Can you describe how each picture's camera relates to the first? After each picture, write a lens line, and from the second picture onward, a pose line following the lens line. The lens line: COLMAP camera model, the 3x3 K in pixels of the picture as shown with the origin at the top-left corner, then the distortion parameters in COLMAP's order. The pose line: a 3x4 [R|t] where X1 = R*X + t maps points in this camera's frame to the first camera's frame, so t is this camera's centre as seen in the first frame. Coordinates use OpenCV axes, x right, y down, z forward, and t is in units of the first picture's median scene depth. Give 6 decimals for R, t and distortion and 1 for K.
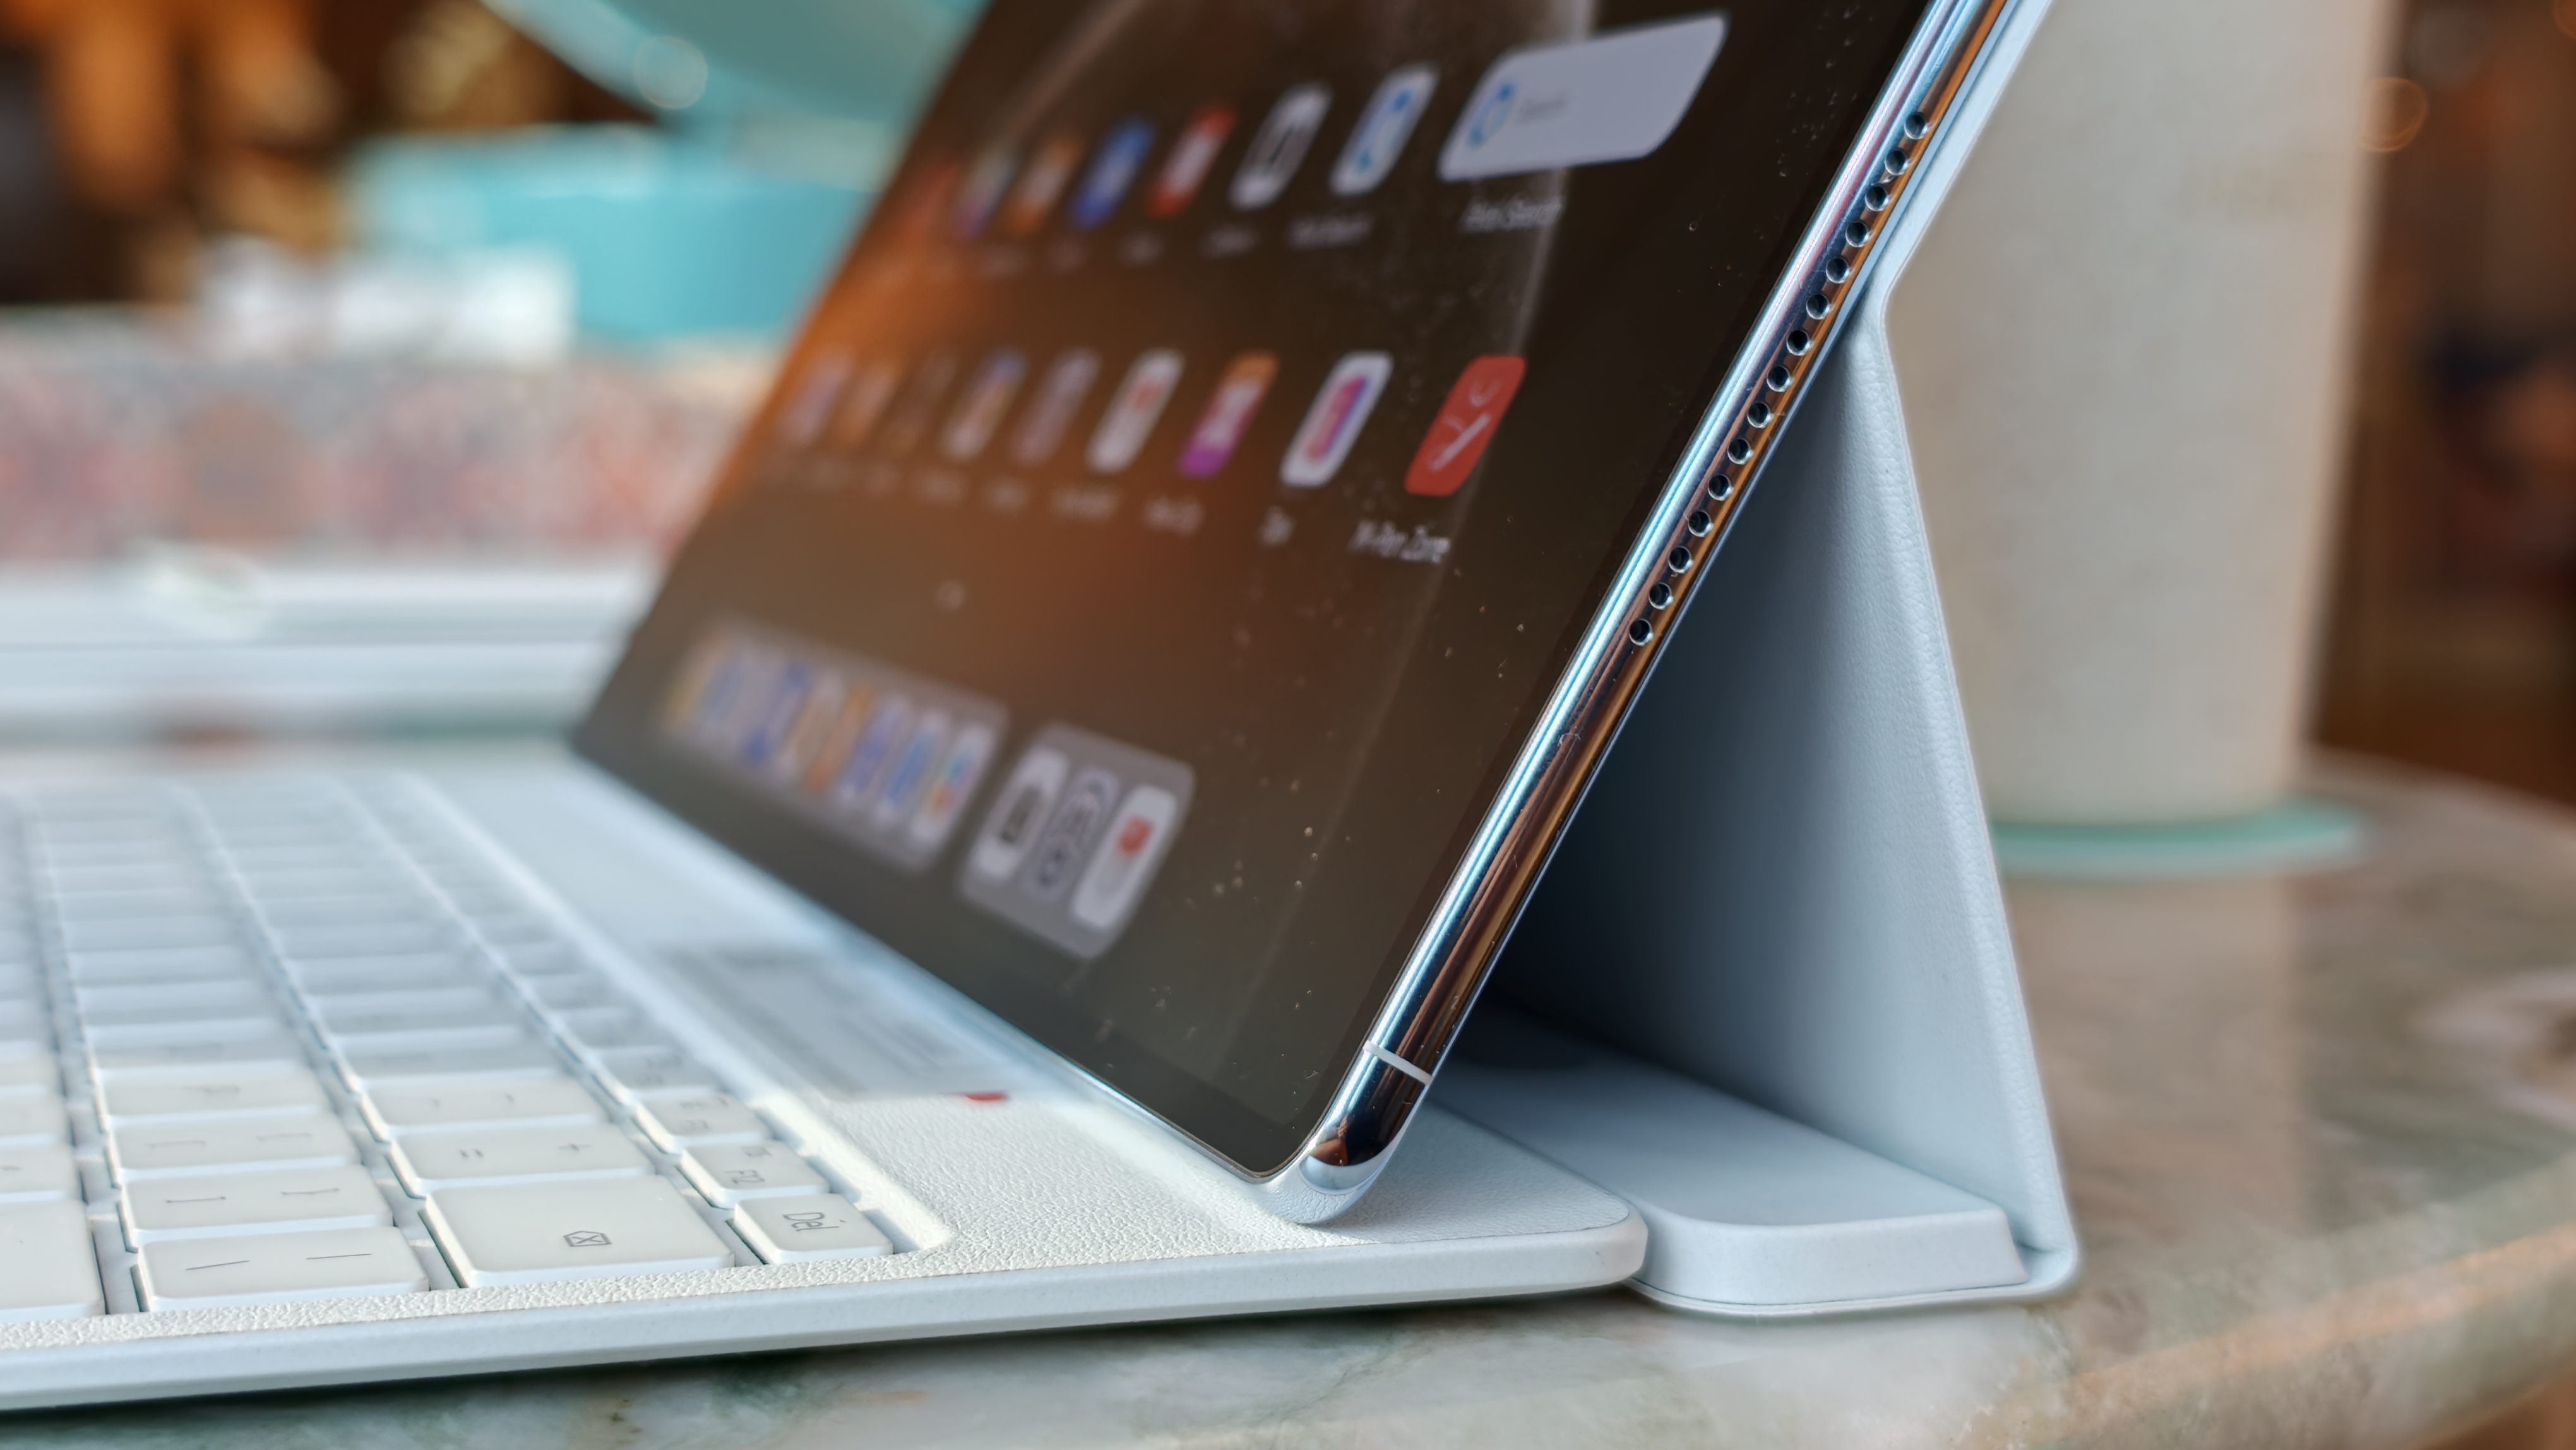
lens RADIAL K [[3985.8, 0, 1288.0], [0, 3985.8, 725.0], [0, 0, 1]] dist [0.219777, -1.822260]
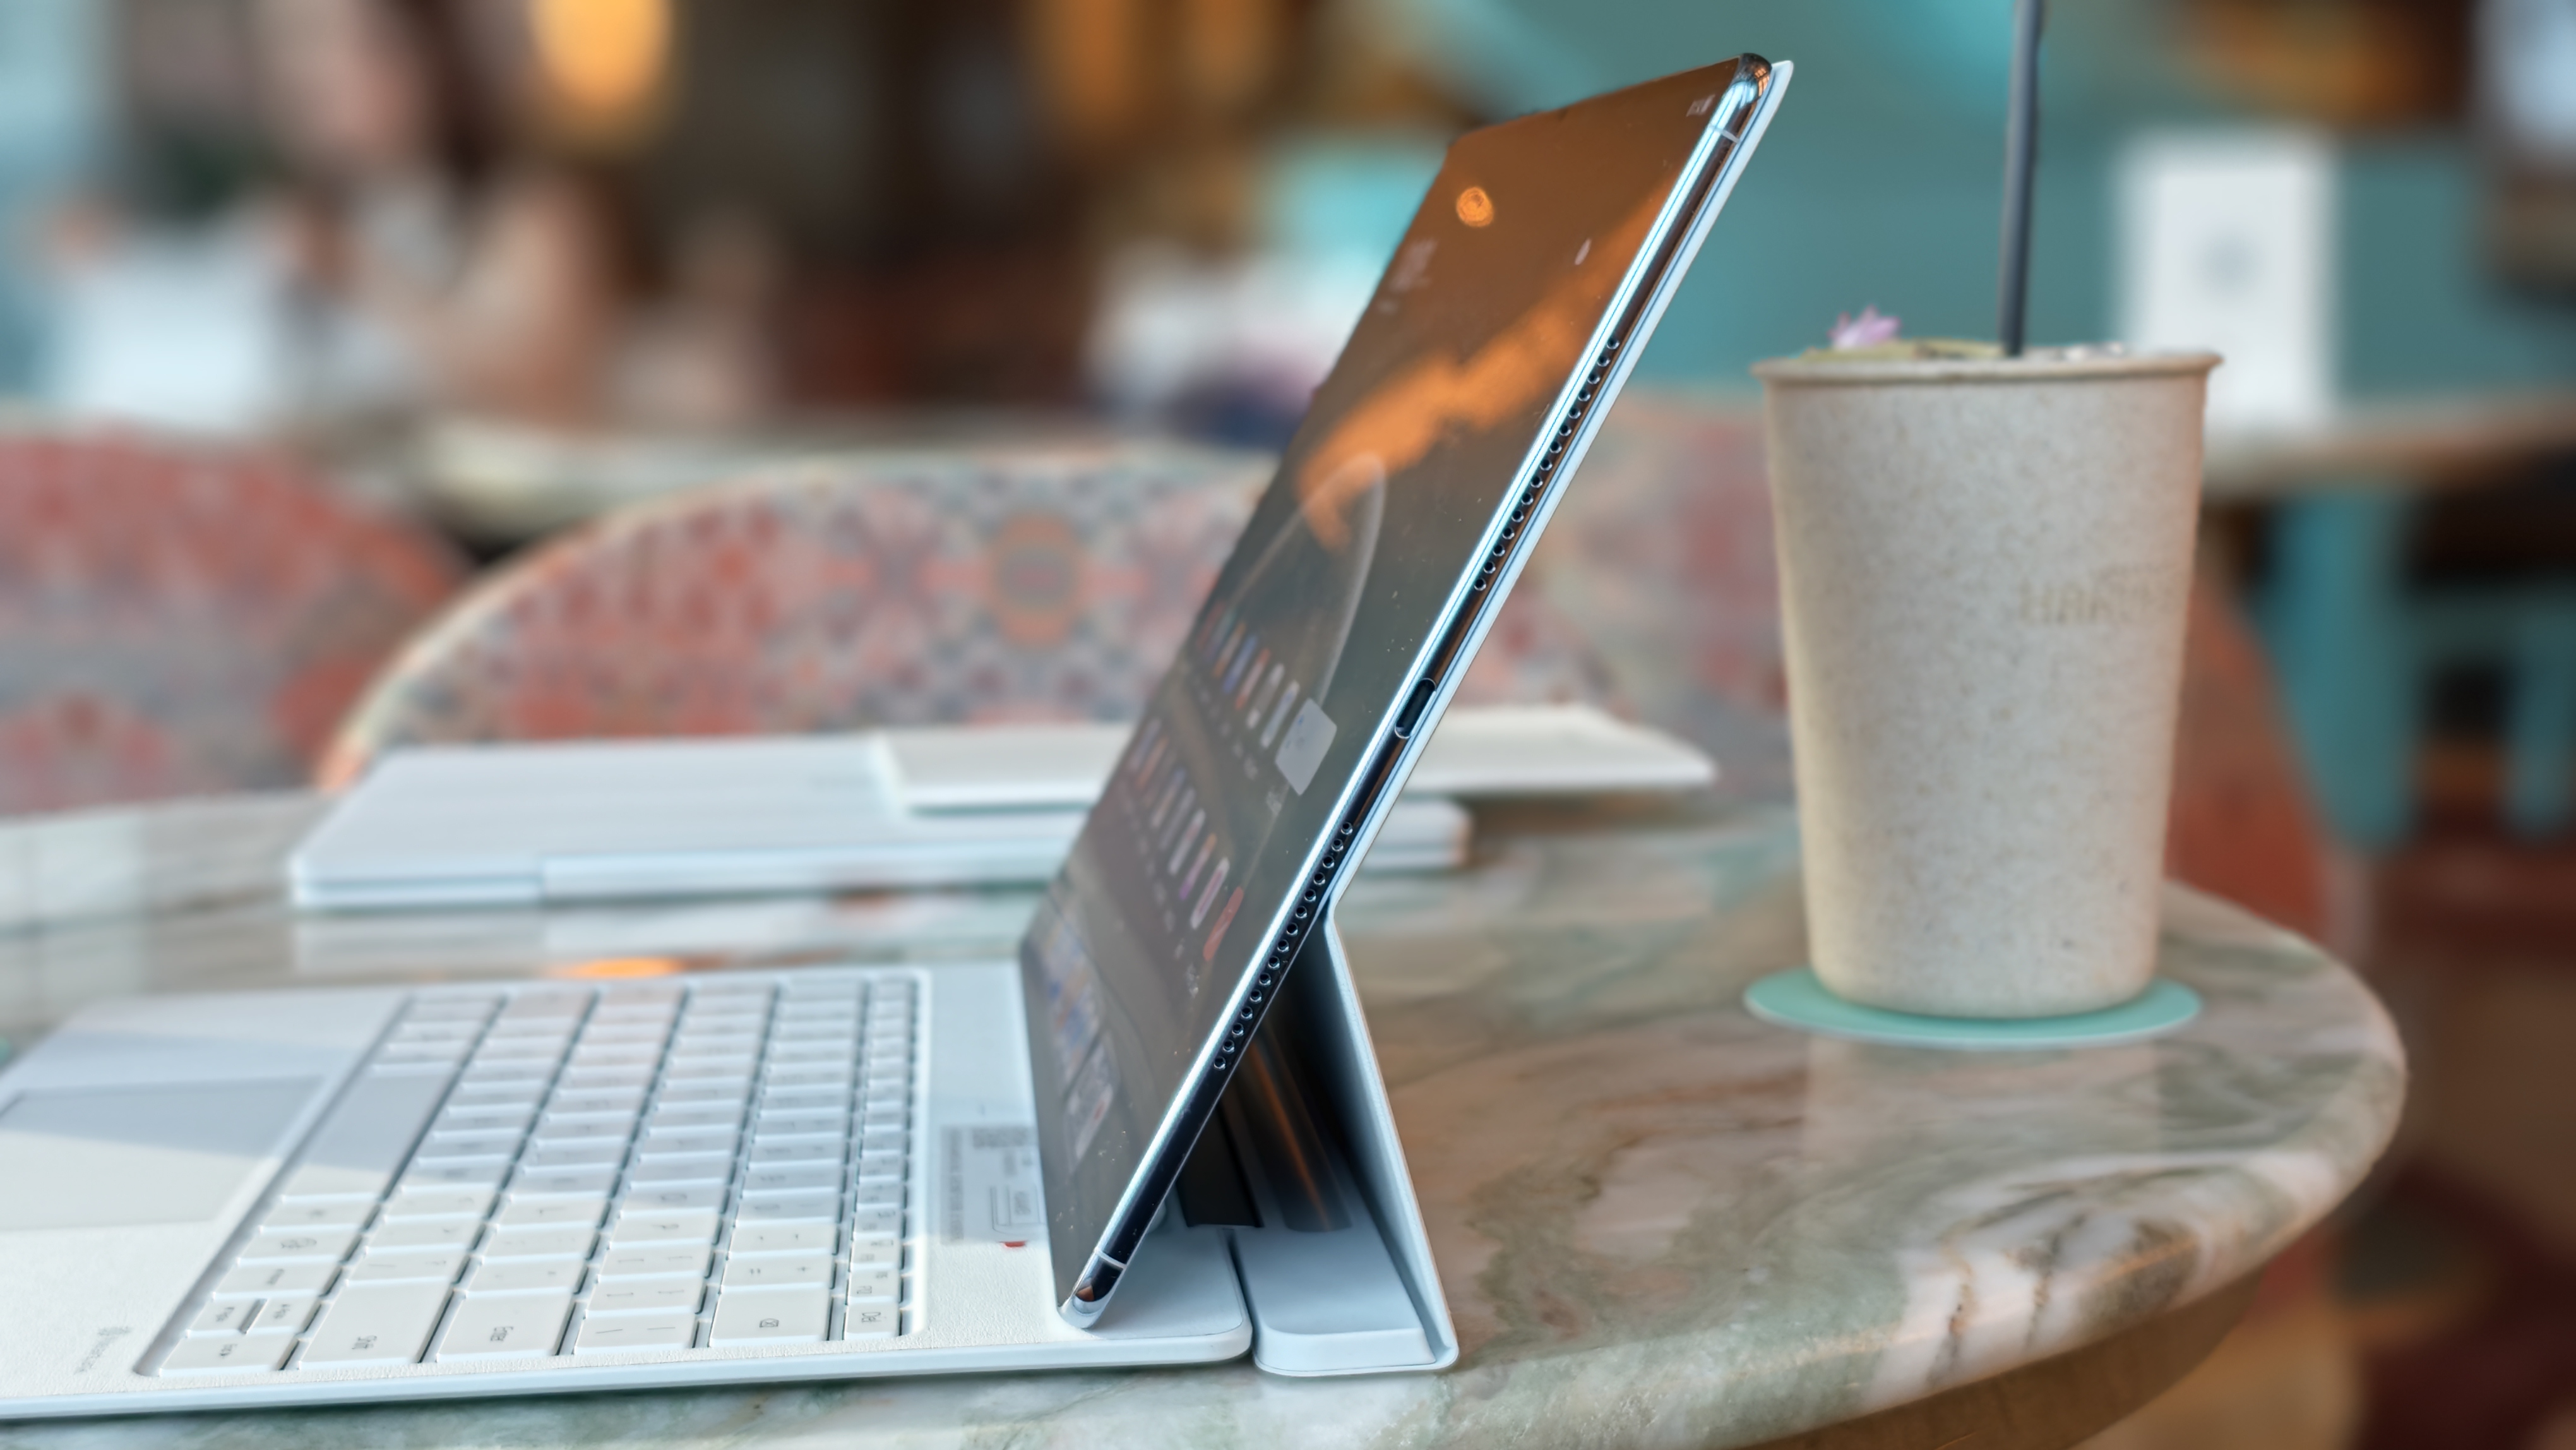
lens RADIAL K [[3985.8, 0, 1288.0], [0, 3985.8, 725.0], [0, 0, 1]] dist [0.219777, -1.822260]
pose [[0.970154, 0.001471, -0.242484, 0.625952], [0.005792, 0.999556, 0.029239, -0.259512], [0.242420, -0.029771, 0.969715, -1.048968]]
